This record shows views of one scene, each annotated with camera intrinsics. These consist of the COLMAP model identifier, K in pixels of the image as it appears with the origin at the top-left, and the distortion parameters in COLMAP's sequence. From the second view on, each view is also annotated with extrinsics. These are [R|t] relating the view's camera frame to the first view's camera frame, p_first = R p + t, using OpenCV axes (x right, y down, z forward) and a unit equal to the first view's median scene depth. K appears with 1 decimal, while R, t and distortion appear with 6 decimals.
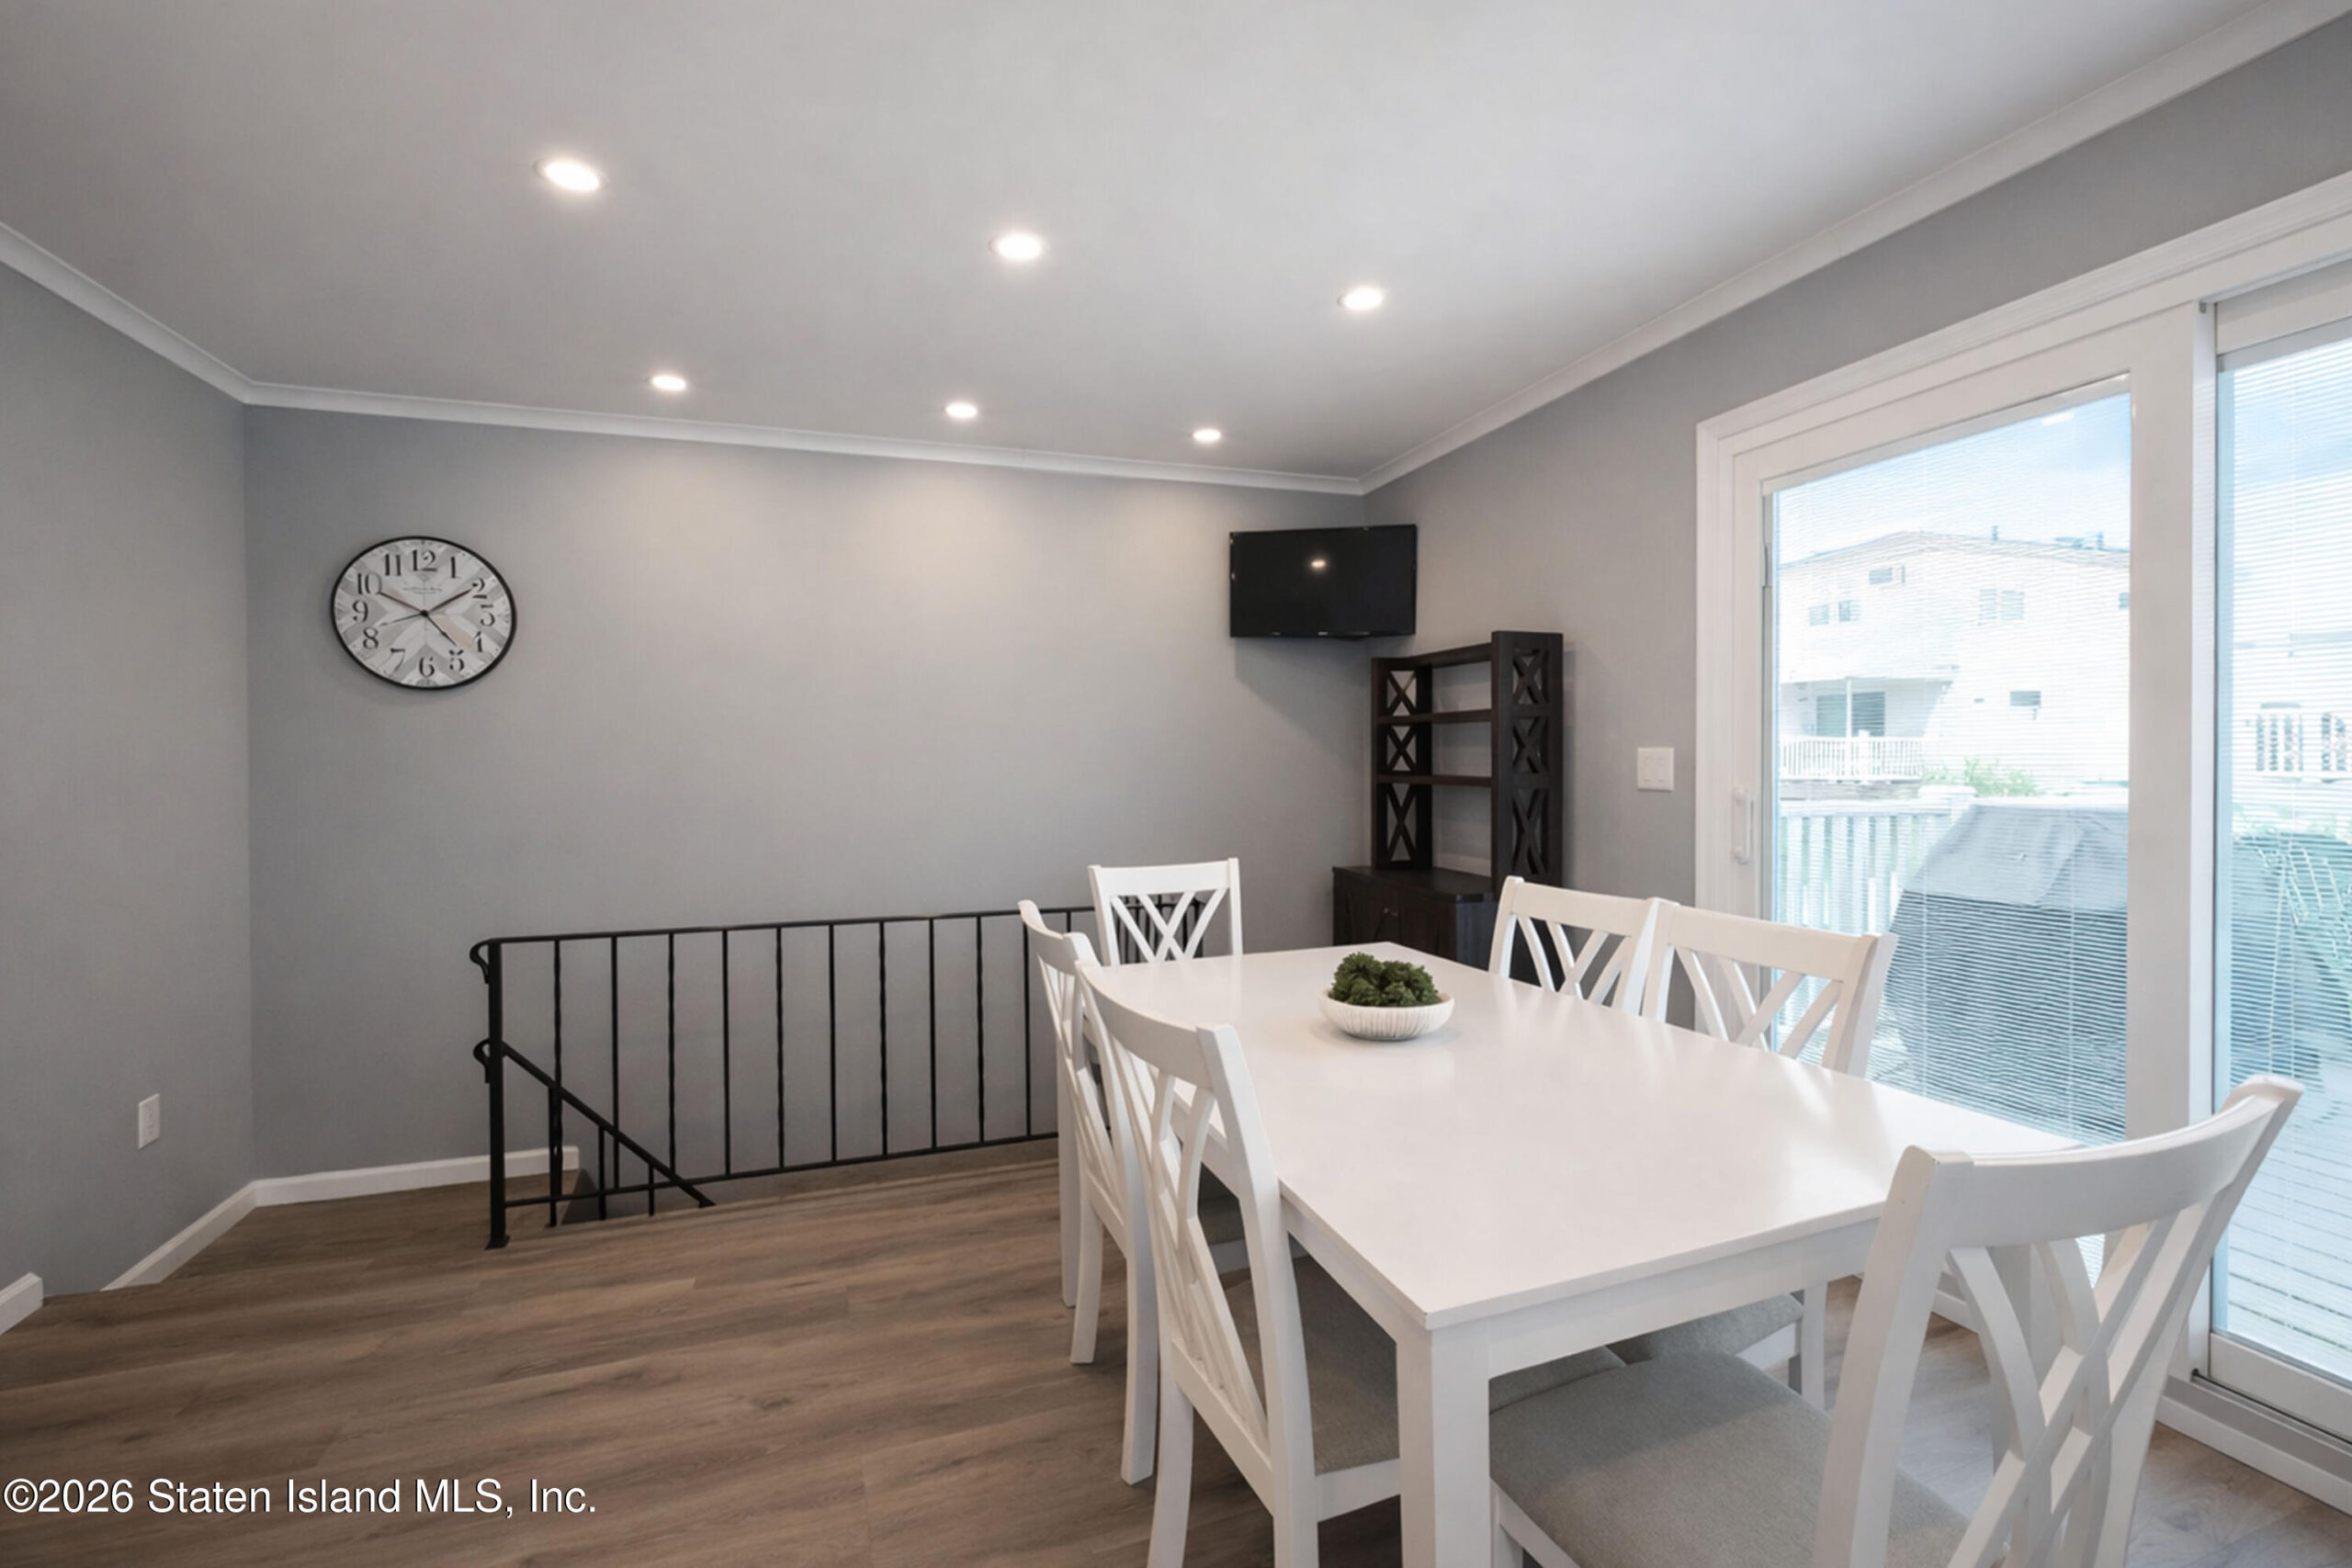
lens RADIAL K [[1013.5, 0, 1175.1], [0, 1013.5, 778.1], [0, 0, 1]] dist [0.004053, -0.000211]
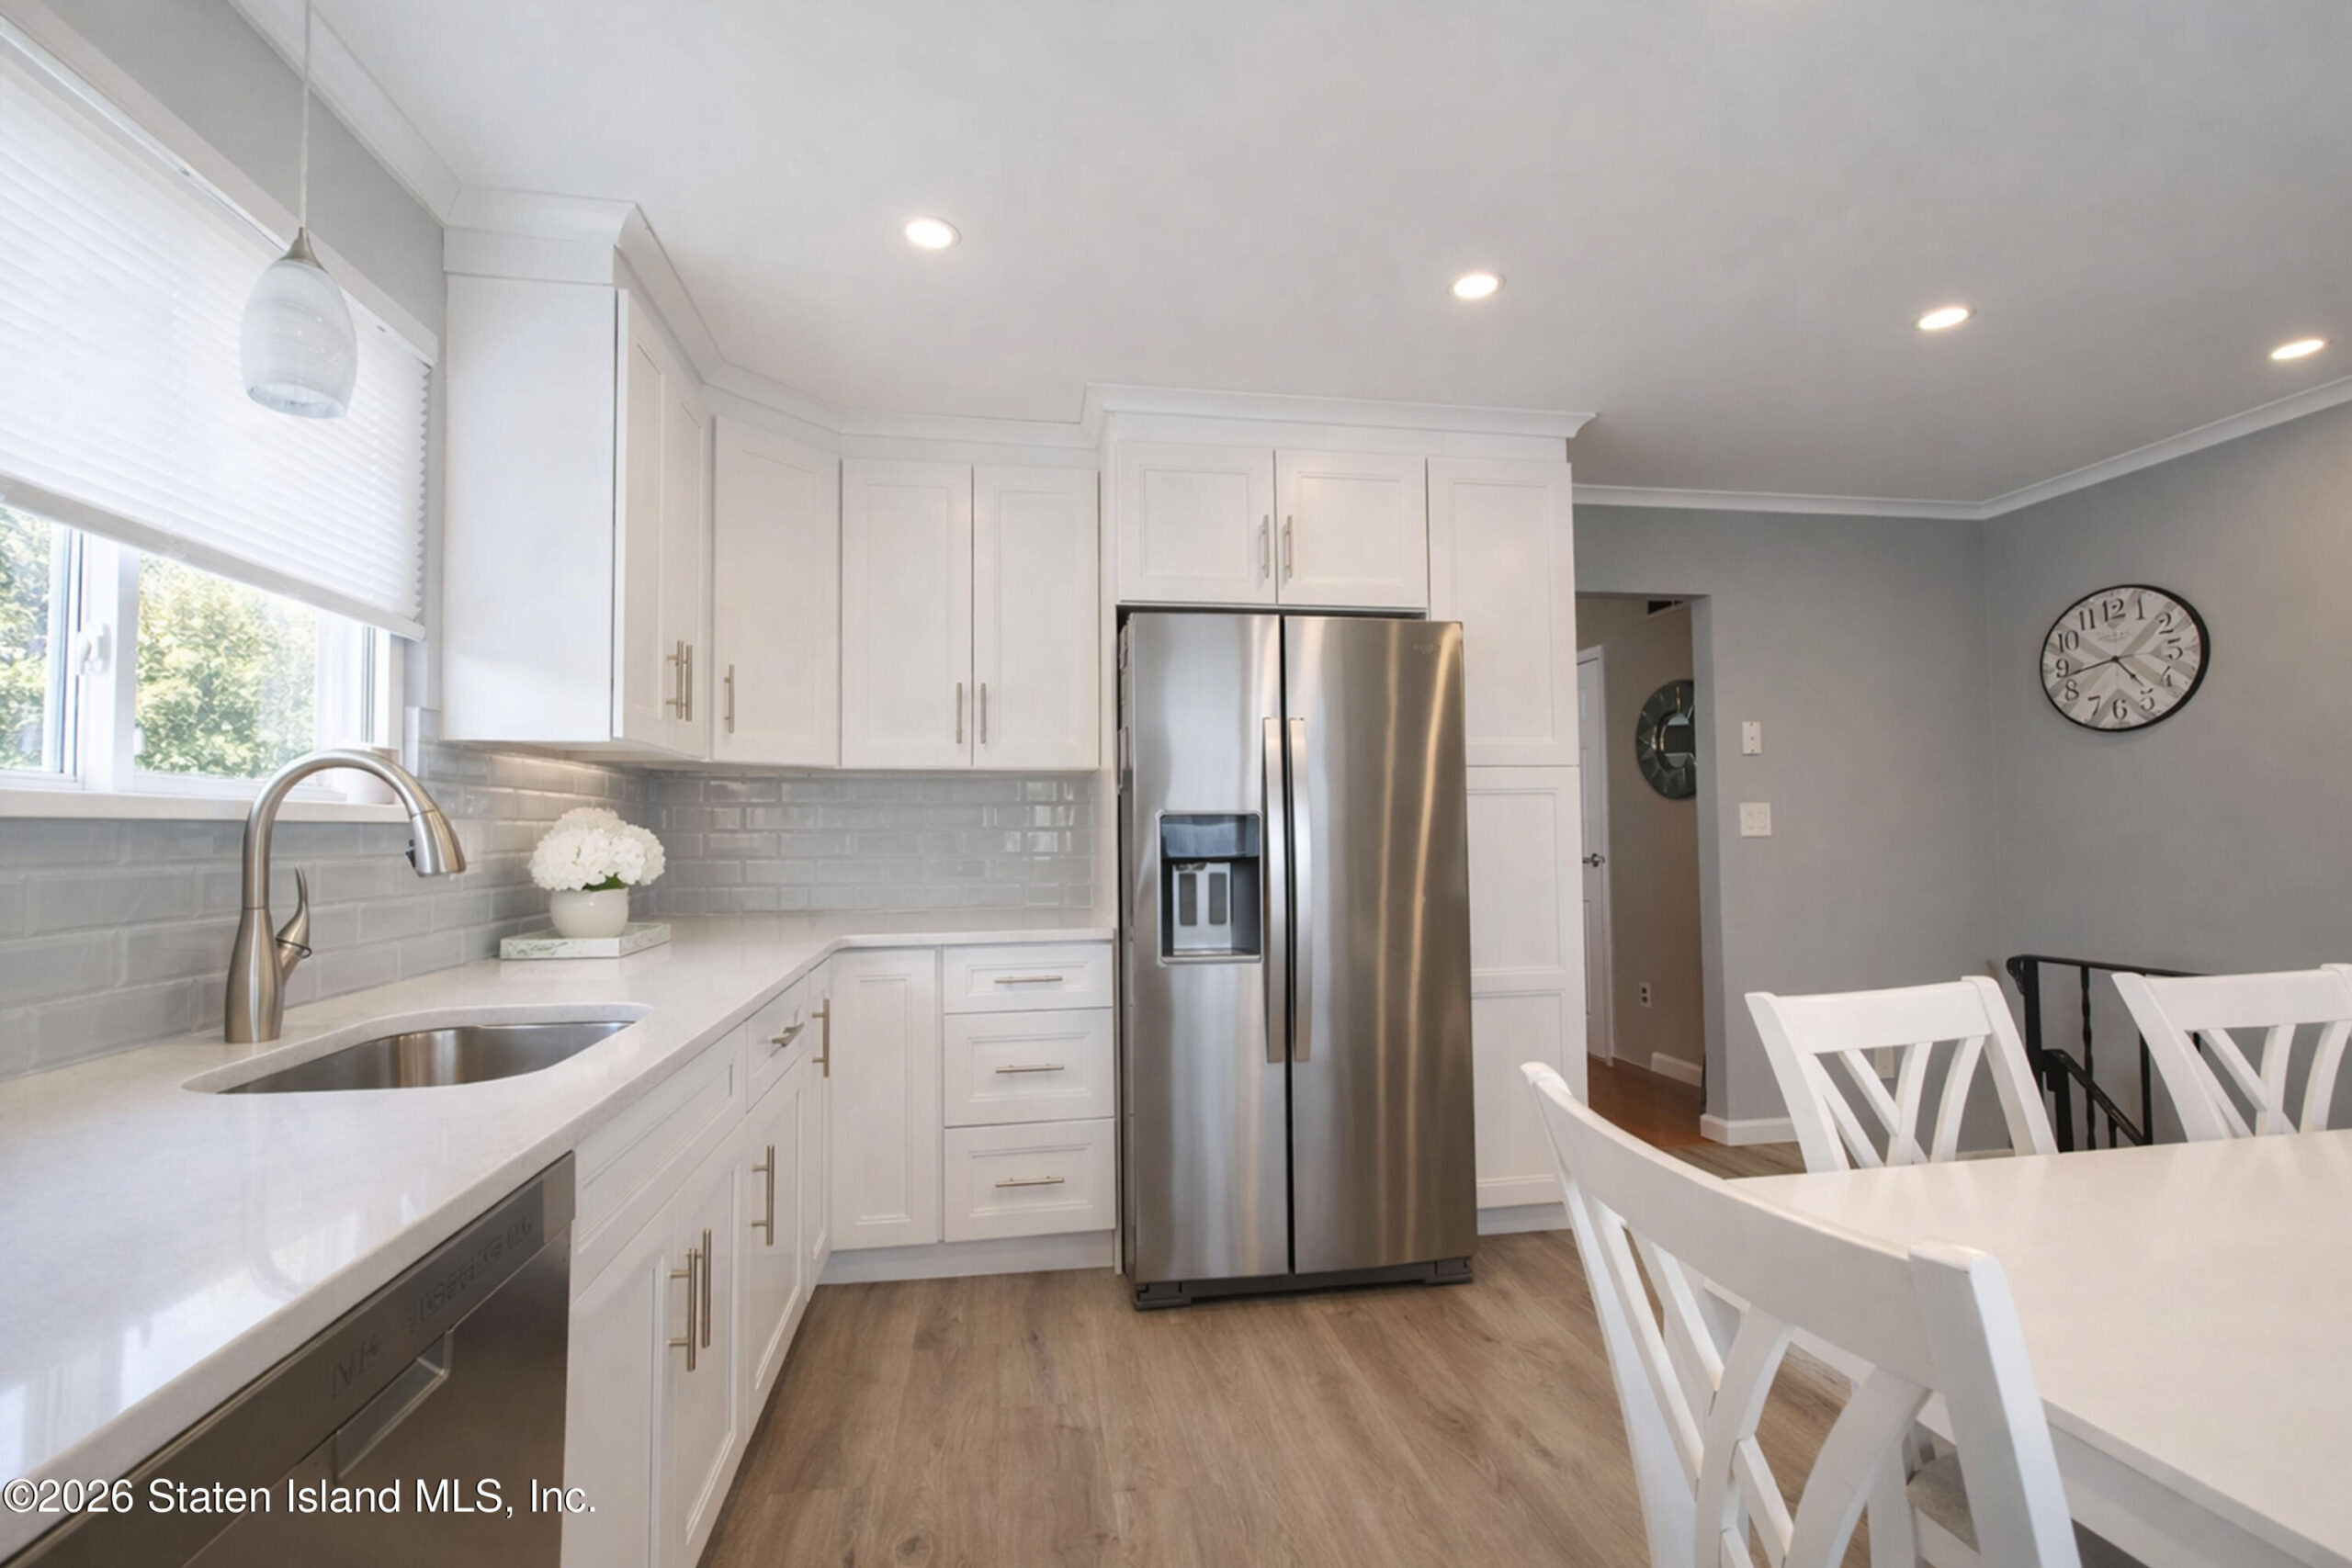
lens RADIAL K [[1013.5, 0, 1175.0], [0, 1013.5, 795.5], [0, 0, 1]] dist [0.004053, -0.000211]
pose [[-0.166134, -0.034811, -0.985489, 0.454826], [-0.013046, 0.999367, -0.033102, 0.026606], [0.986017, 0.007357, -0.166483, 0.215588]]
